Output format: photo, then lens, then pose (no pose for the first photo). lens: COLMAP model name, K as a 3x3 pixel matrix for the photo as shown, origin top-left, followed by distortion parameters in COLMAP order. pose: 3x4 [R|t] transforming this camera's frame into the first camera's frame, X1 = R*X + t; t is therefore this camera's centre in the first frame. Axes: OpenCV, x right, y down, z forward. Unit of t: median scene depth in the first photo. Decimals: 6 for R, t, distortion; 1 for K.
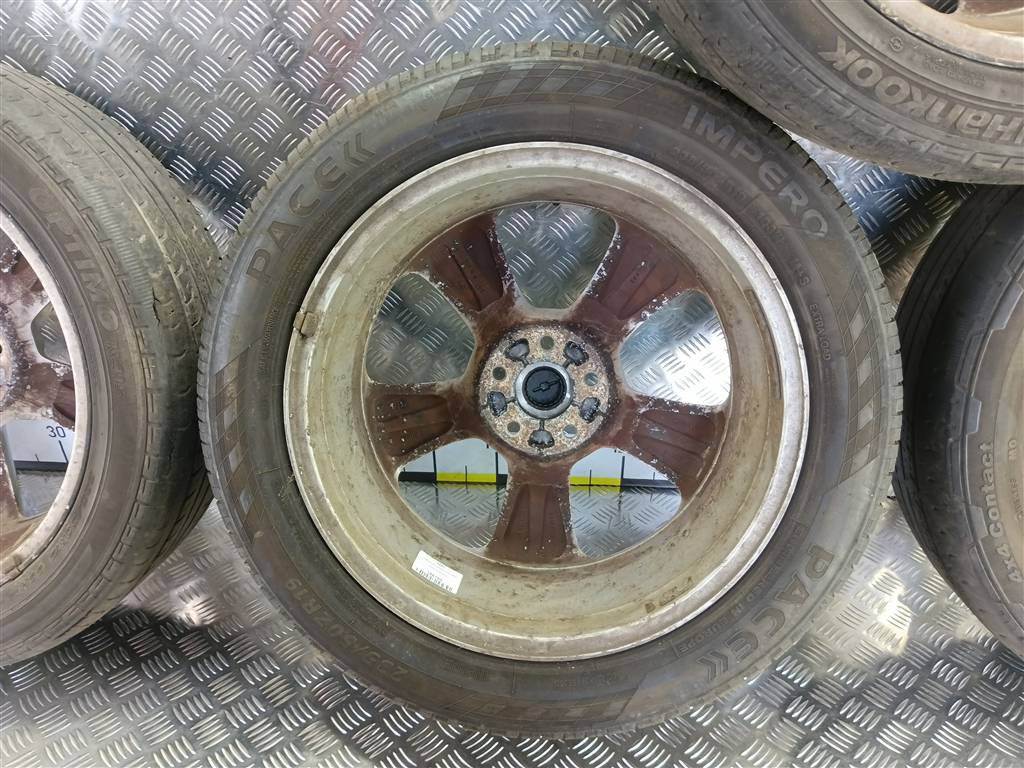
lens RADIAL K [[810.4, 0, 513.5], [0, 810.4, 371.0], [0, 0, 1]] dist [0.069334, -0.146112]
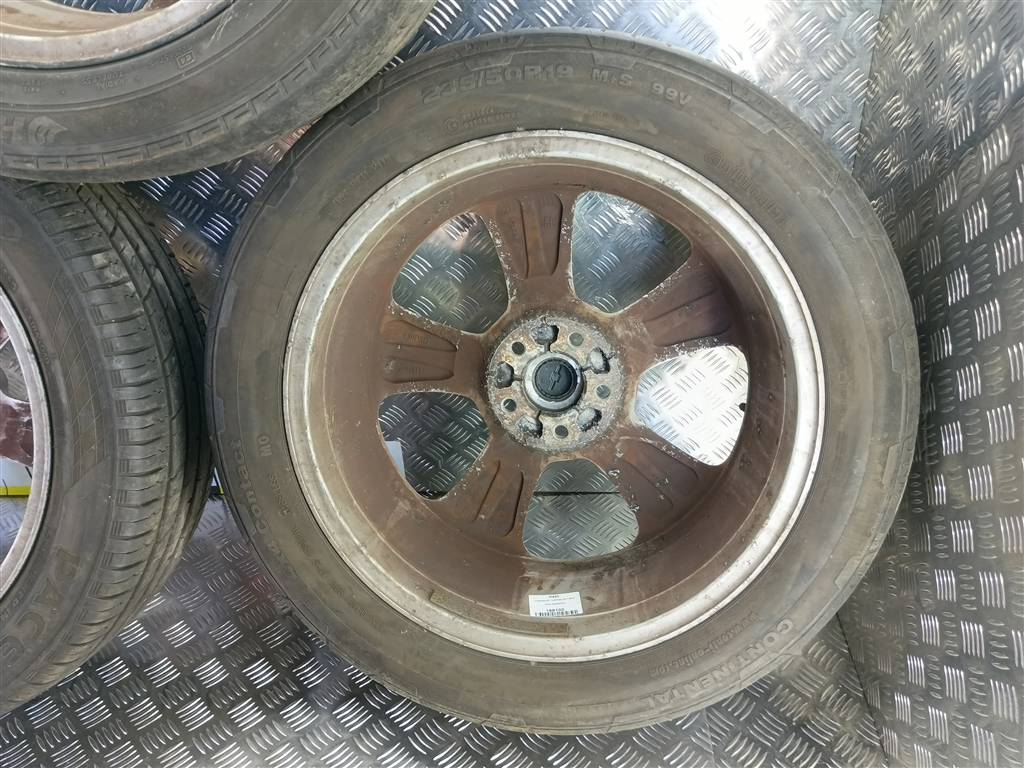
lens RADIAL K [[832.3, 0, 512.0], [0, 832.3, 384.0], [0, 0, 1]] dist [0.073162, -0.161026]
pose [[0.999178, -0.039263, -0.010121, 0.765354], [0.039385, 0.999151, 0.012117, 0.017214], [0.009636, -0.012506, 0.999875, -0.014616]]
